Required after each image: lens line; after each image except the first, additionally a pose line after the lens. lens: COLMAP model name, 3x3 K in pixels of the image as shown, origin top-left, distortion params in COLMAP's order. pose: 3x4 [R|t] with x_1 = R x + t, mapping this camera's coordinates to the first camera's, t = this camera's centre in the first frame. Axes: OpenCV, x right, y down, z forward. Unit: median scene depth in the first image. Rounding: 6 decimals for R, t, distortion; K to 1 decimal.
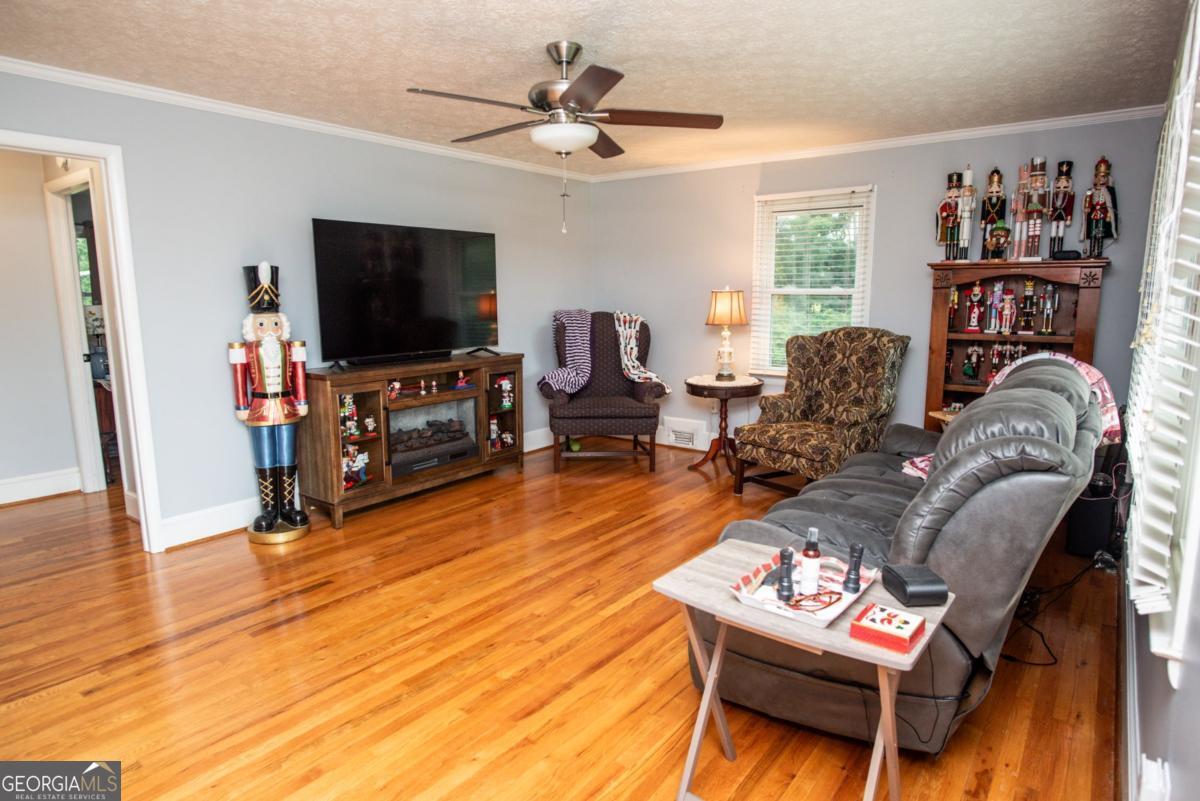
lens RADIAL K [[684.6, 0, 602.0], [0, 684.6, 397.3], [0, 0, 1]] dist [-0.010160, 0.000473]
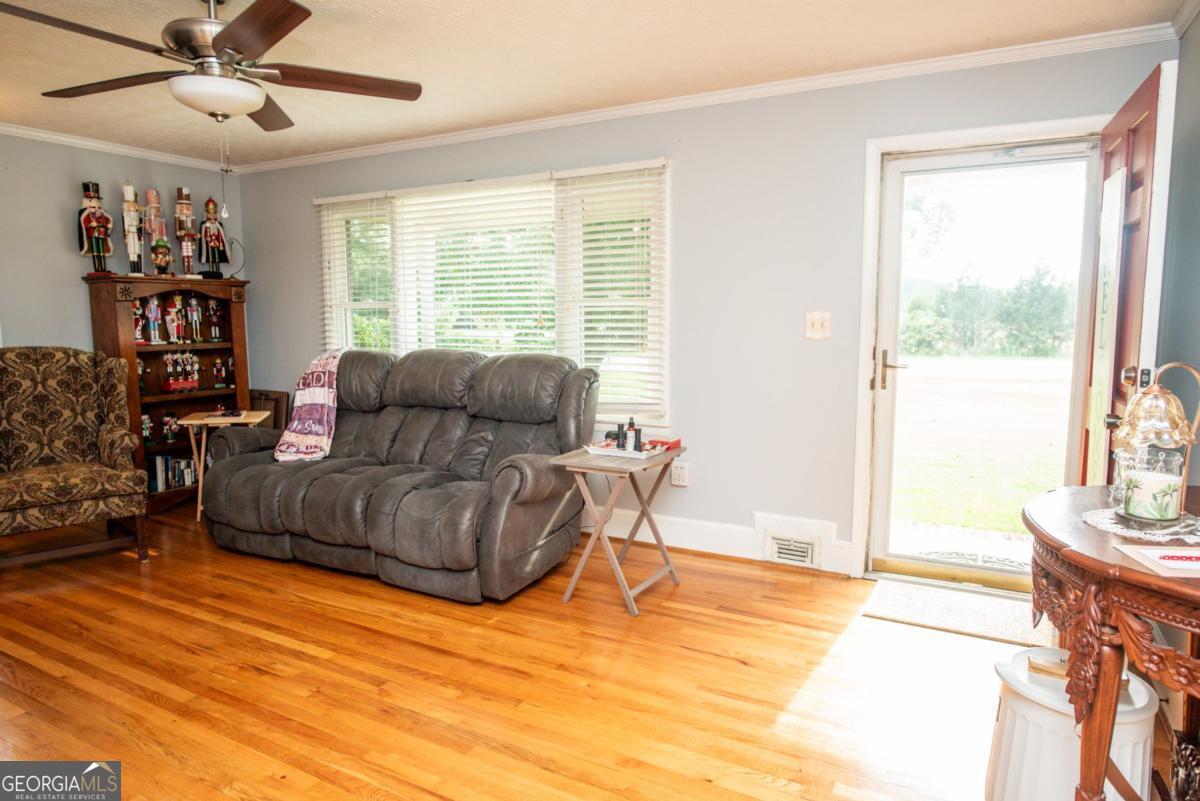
lens RADIAL K [[684.6, 0, 605.9], [0, 684.6, 398.8], [0, 0, 1]] dist [-0.010160, 0.000473]
pose [[-0.117394, -0.119109, 0.985917, -0.781714], [0.161403, 0.977293, 0.137286, -0.062546], [-0.979881, 0.175247, -0.095504, 0.610039]]
